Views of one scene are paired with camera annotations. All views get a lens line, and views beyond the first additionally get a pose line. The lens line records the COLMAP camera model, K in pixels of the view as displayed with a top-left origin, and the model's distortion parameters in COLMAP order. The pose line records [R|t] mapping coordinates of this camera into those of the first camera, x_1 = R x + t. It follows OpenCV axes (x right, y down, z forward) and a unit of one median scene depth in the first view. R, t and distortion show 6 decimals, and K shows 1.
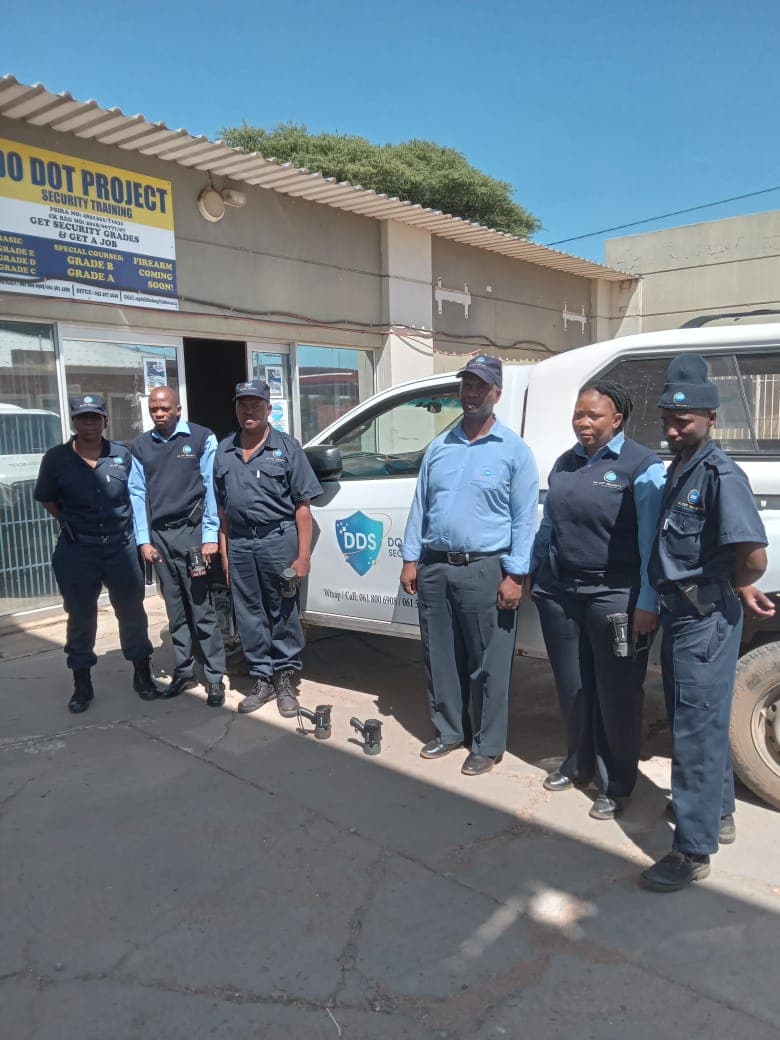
lens RADIAL K [[762.2, 0, 396.2], [0, 762.2, 521.3], [0, 0, 1]] dist [0.025825, -0.054967]
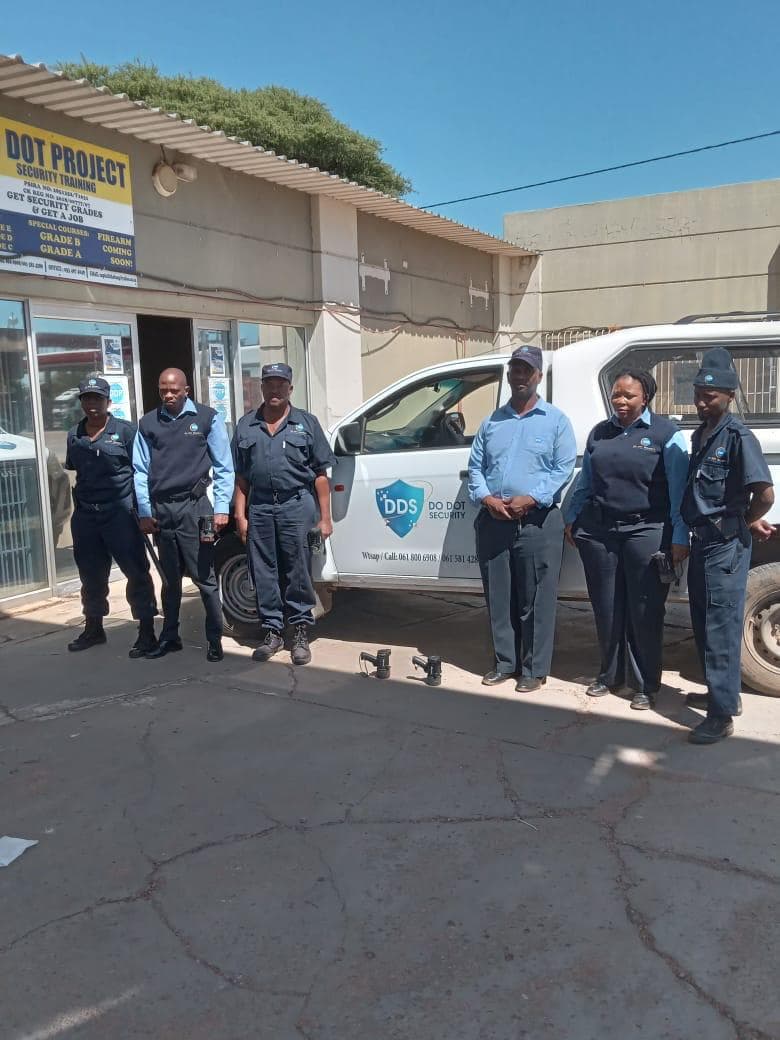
lens RADIAL K [[883.2, 0, 398.1], [0, 883.2, 518.6], [0, 0, 1]] dist [0.025244, -0.050805]
pose [[0.979687, -0.031342, 0.198067, -0.213550], [0.030718, 0.999509, 0.006223, 0.024871], [-0.198165, -0.000013, 0.980169, -0.192643]]
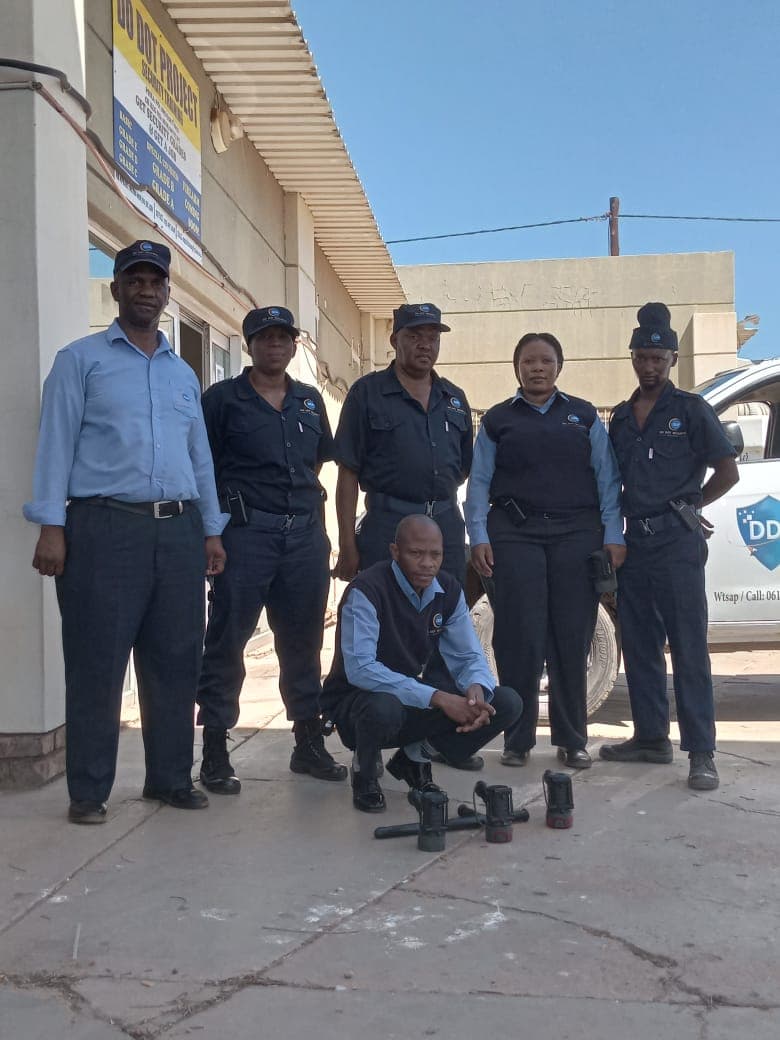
lens RADIAL K [[1176.1, 0, 407.5], [0, 1176.1, 490.0], [0, 0, 1]] dist [0.064094, 0.000000]
pose [[0.822941, 0.030771, 0.567293, -0.808961], [0.072779, 0.984595, -0.158983, 0.115977], [-0.563446, 0.172121, 0.808024, 0.081955]]
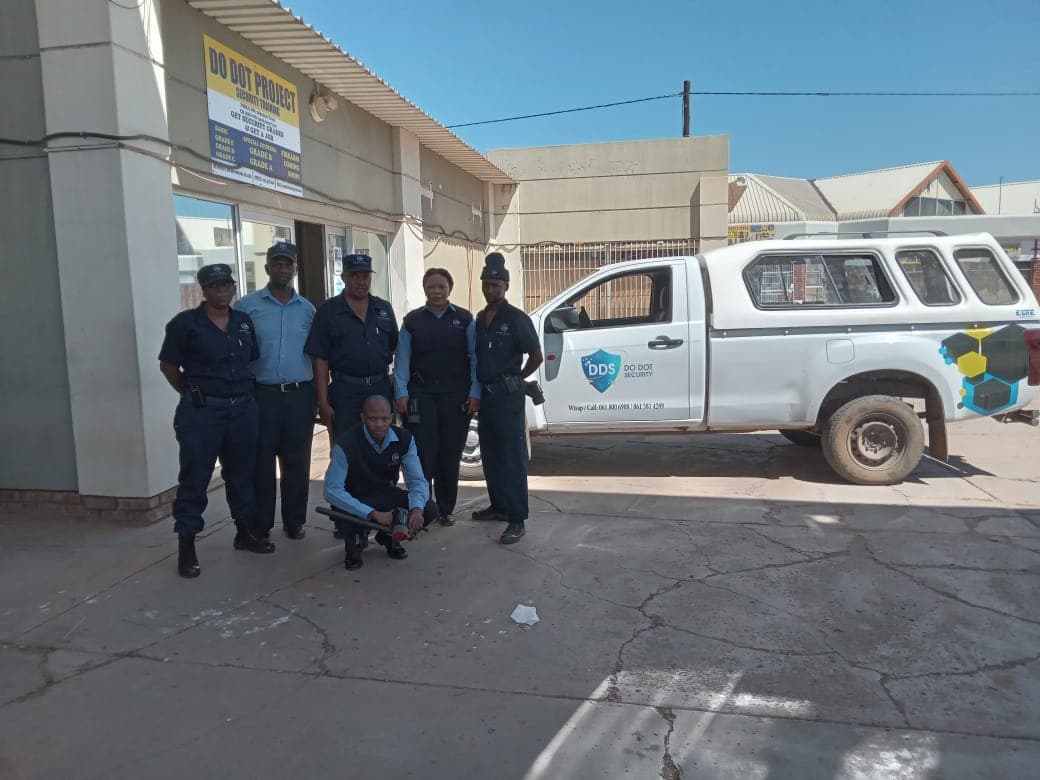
lens RADIAL K [[762.2, 0, 527.1], [0, 762.2, 384.3], [0, 0, 1]] dist [0.025825, -0.054967]
pose [[0.870525, -0.055683, 0.488963, -0.631475], [0.067766, 0.997676, -0.007032, 0.038656], [-0.487436, 0.039257, 0.872276, -0.169988]]
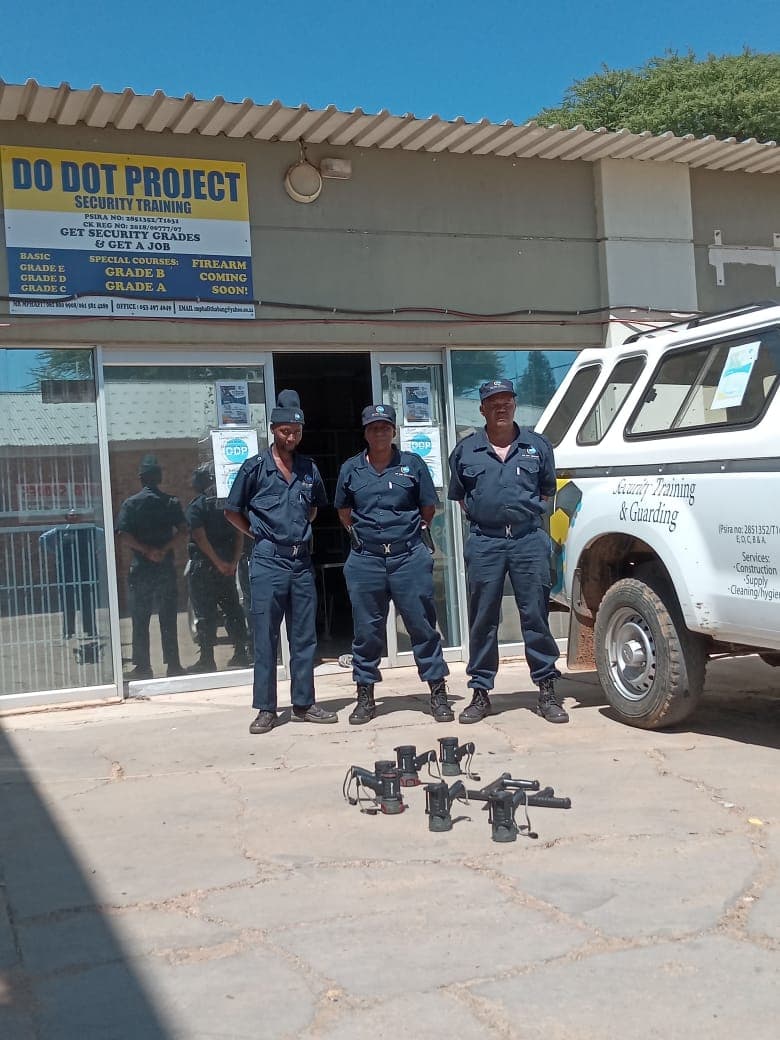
lens RADIAL K [[1078.0, 0, 366.0], [0, 1078.0, 528.7], [0, 0, 1]] dist [0.015931, 0.000000]
pose [[0.862385, -0.030554, -0.505329, 0.406711], [-0.027389, 0.993899, -0.106837, 0.059902], [0.505511, 0.105975, 0.856287, 0.147159]]
